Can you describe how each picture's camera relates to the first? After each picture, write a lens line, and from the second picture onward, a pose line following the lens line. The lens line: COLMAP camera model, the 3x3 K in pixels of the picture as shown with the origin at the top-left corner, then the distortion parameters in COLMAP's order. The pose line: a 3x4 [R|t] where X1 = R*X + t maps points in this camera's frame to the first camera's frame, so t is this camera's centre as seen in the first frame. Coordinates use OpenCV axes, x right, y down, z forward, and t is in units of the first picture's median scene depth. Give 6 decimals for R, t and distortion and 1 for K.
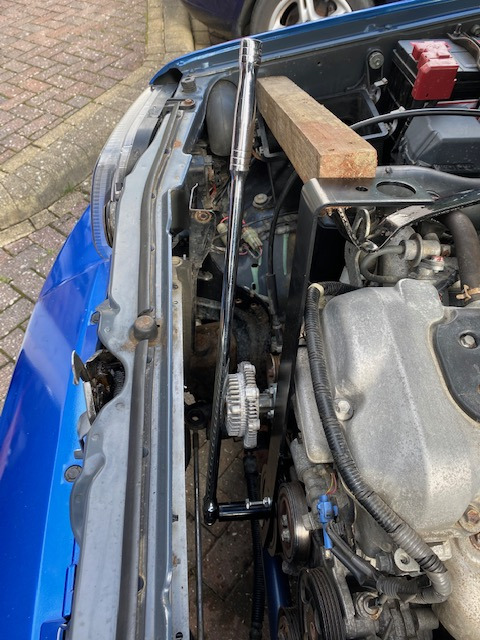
lens RADIAL K [[514.8, 0, 240.0], [0, 514.8, 320.0], [0, 0, 1]] dist [-0.002866, -0.002534]
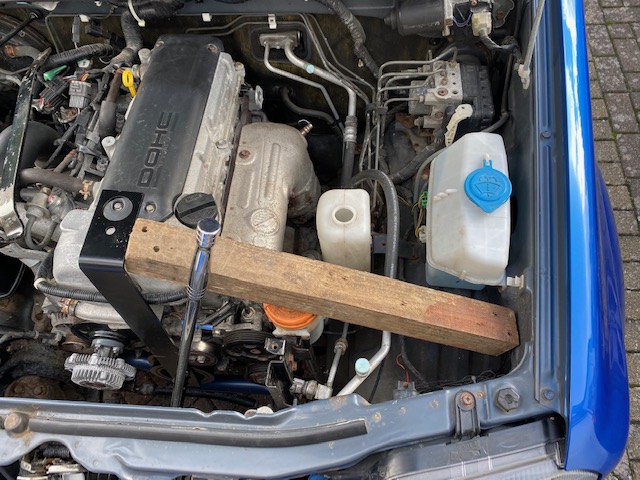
lens RADIAL K [[514.8, 0, 320.0], [0, 514.8, 240.0], [0, 0, 1]] dist [-0.002866, -0.002534]
pose [[0.175387, -0.894927, 0.410299, -0.163920], [0.819020, 0.363893, 0.443608, -0.090975], [-0.546301, 0.258240, 0.796785, -0.487245]]
